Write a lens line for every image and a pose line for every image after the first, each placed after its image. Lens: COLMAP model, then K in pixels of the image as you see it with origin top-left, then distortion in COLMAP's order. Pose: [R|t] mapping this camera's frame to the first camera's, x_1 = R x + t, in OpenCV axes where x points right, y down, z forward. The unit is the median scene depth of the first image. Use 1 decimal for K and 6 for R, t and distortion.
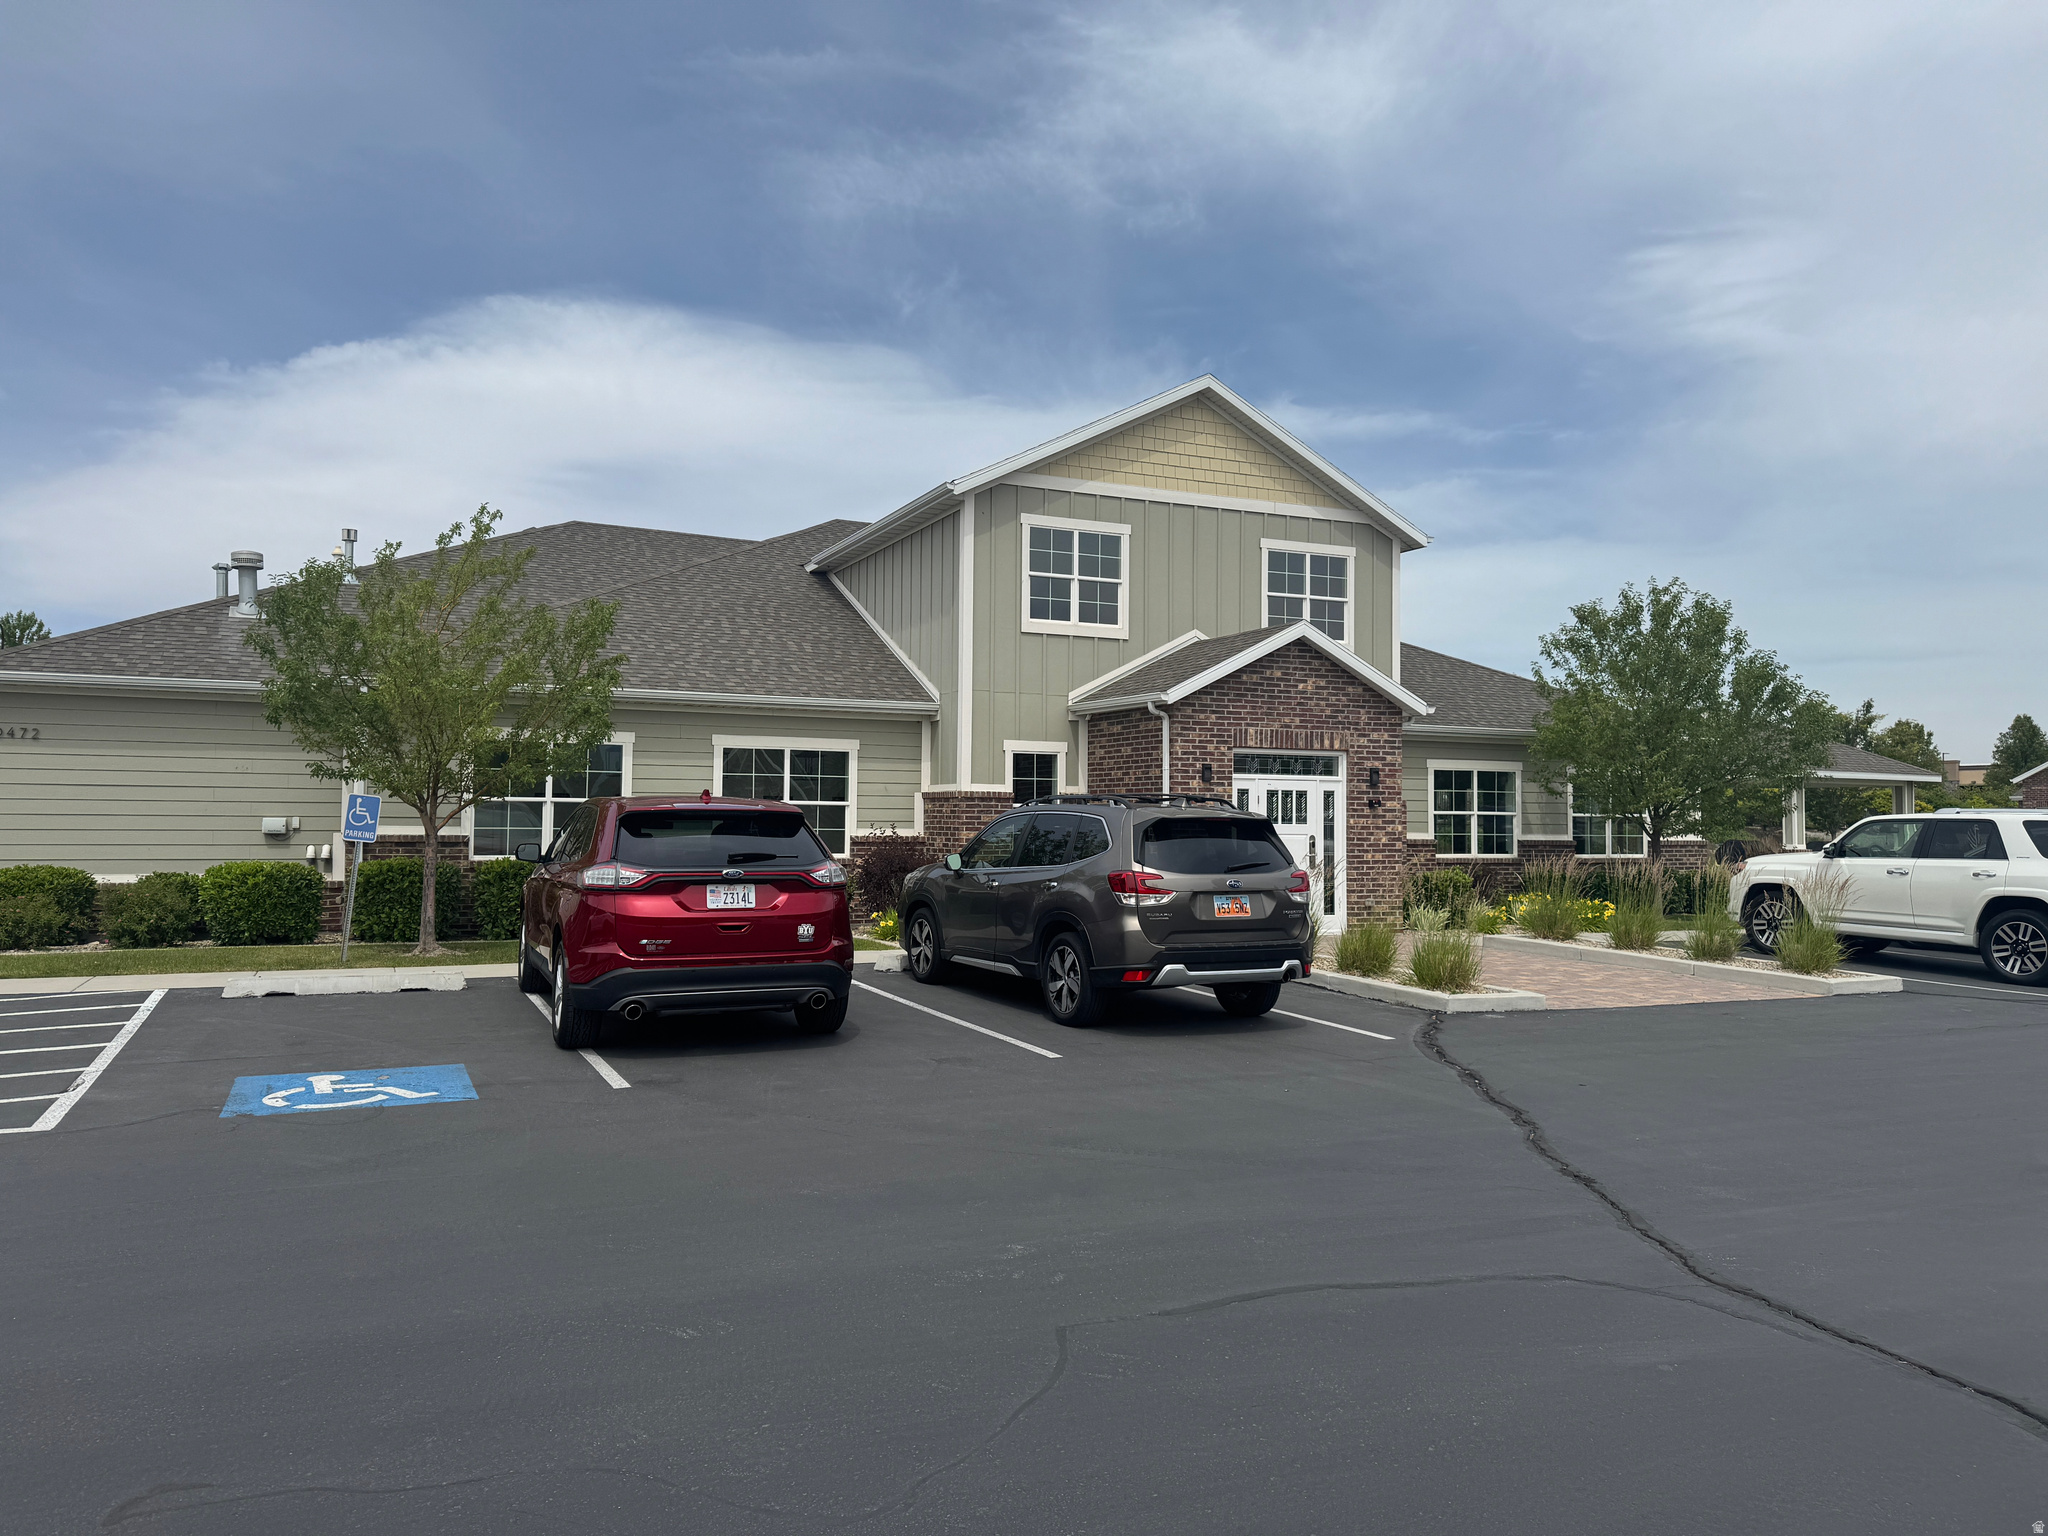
lens RADIAL K [[1432.4, 0, 1024.0], [0, 1432.4, 768.0], [0, 0, 1]] dist [0.120966, -0.174563]
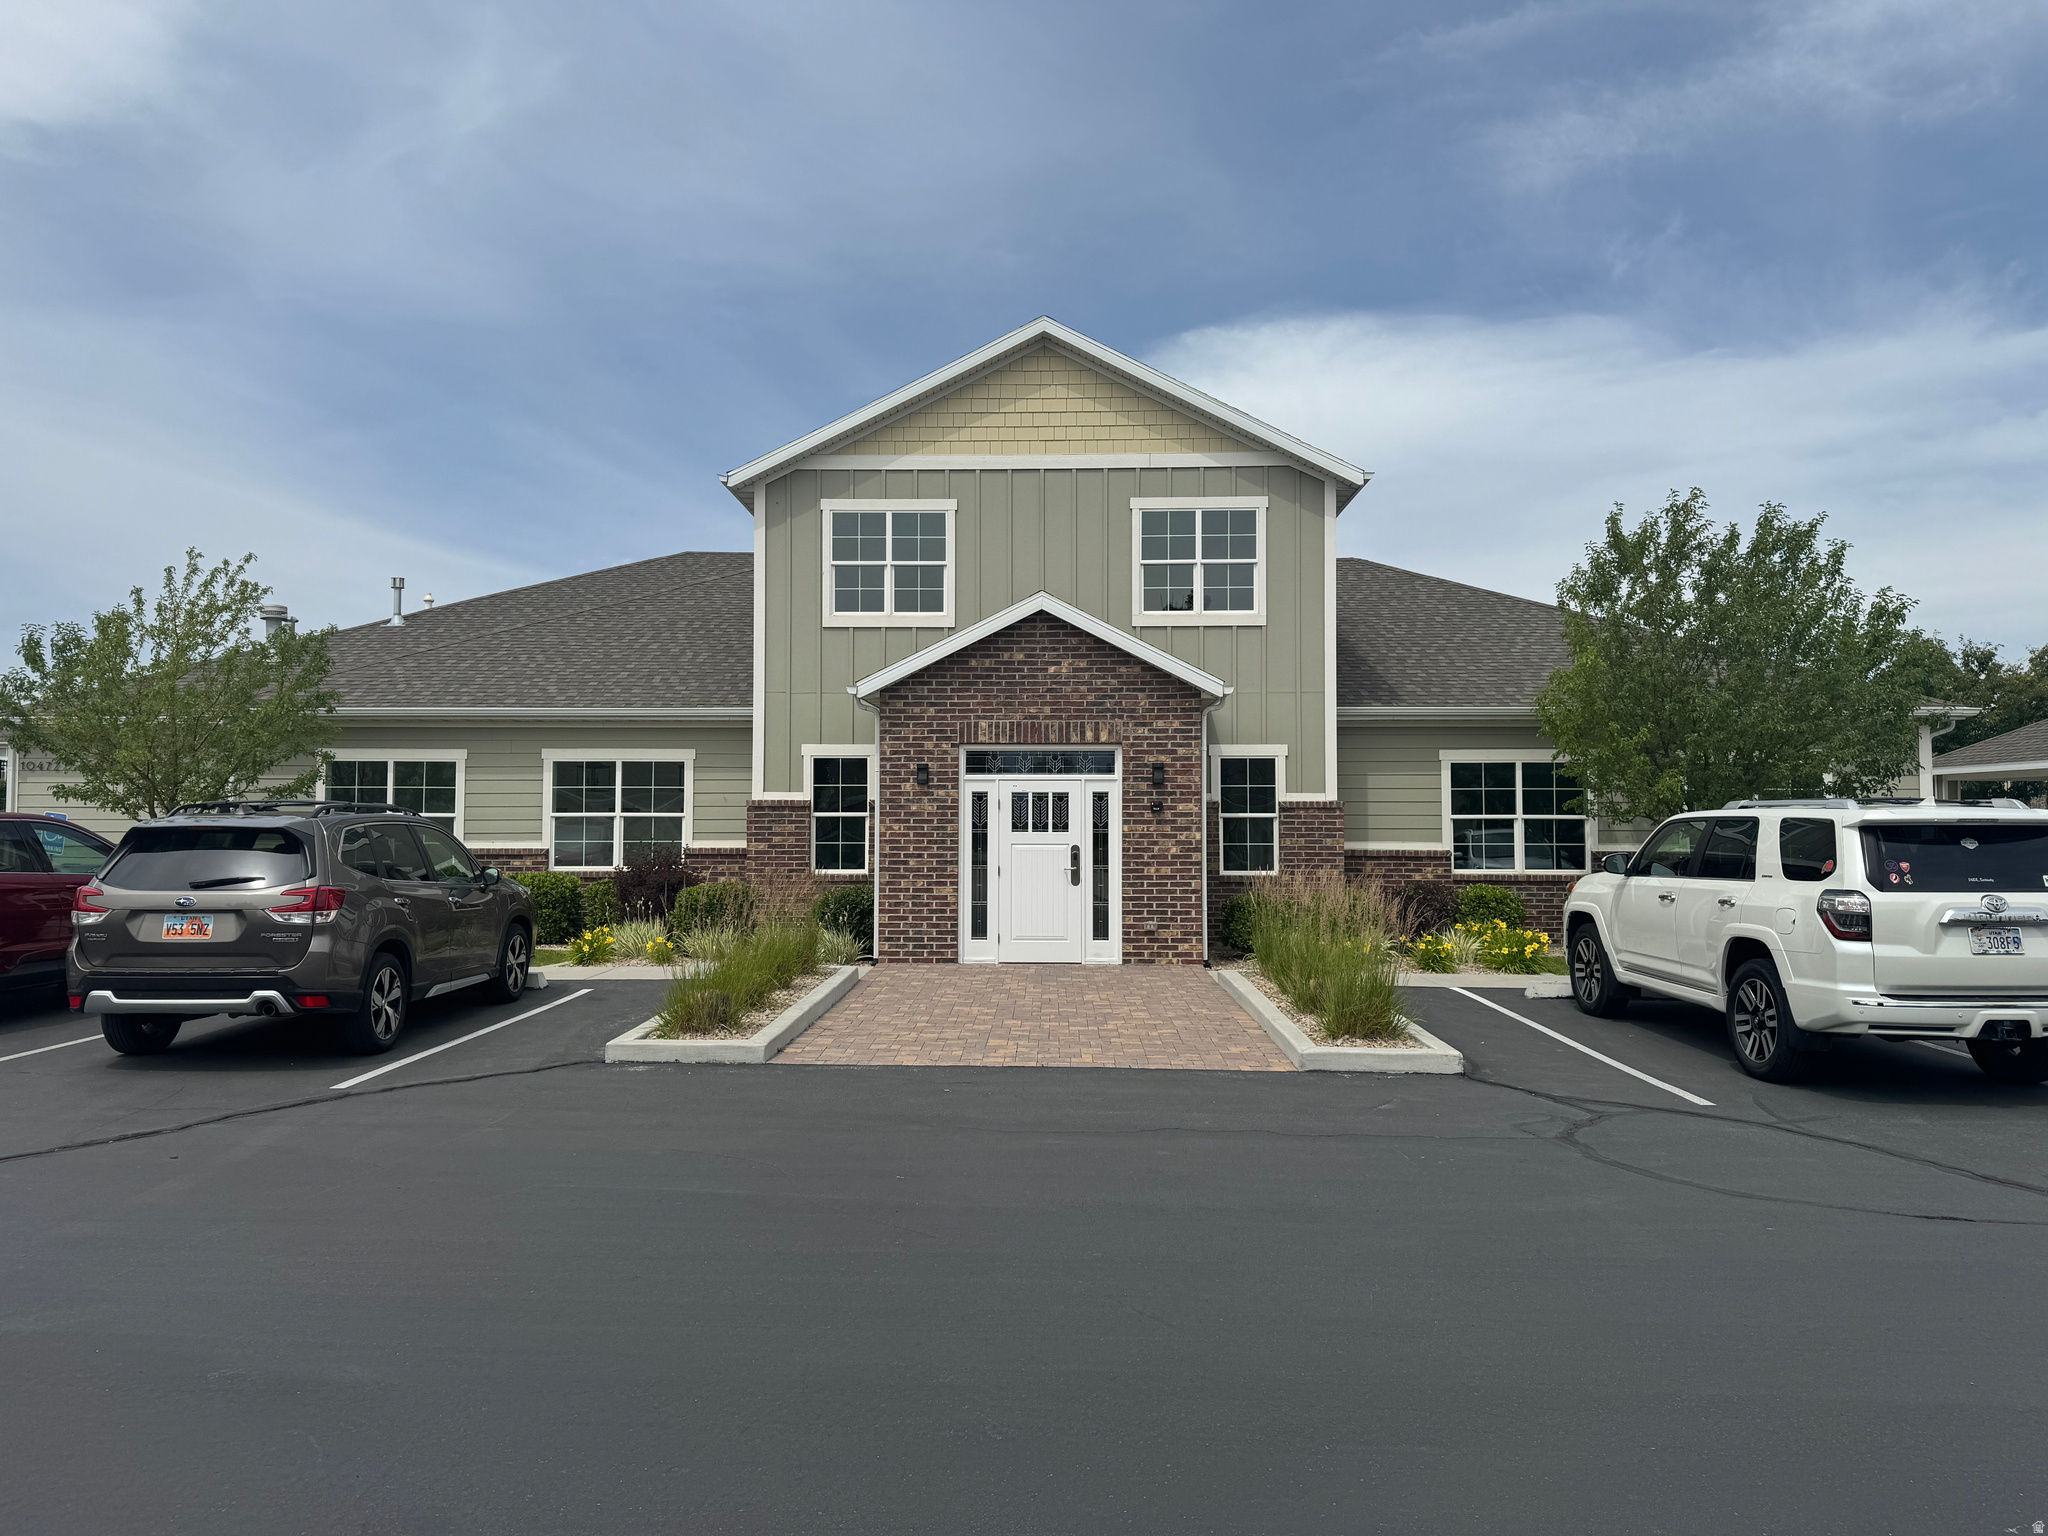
lens RADIAL K [[1455.8, 0, 1023.5], [0, 1455.8, 771.4], [0, 0, 1]] dist [0.096763, -0.000533]
pose [[0.895886, -0.025674, -0.443541, 0.532830], [0.022623, 0.999670, -0.012171, 0.012761], [0.443707, 0.000869, 0.896171, 0.213394]]
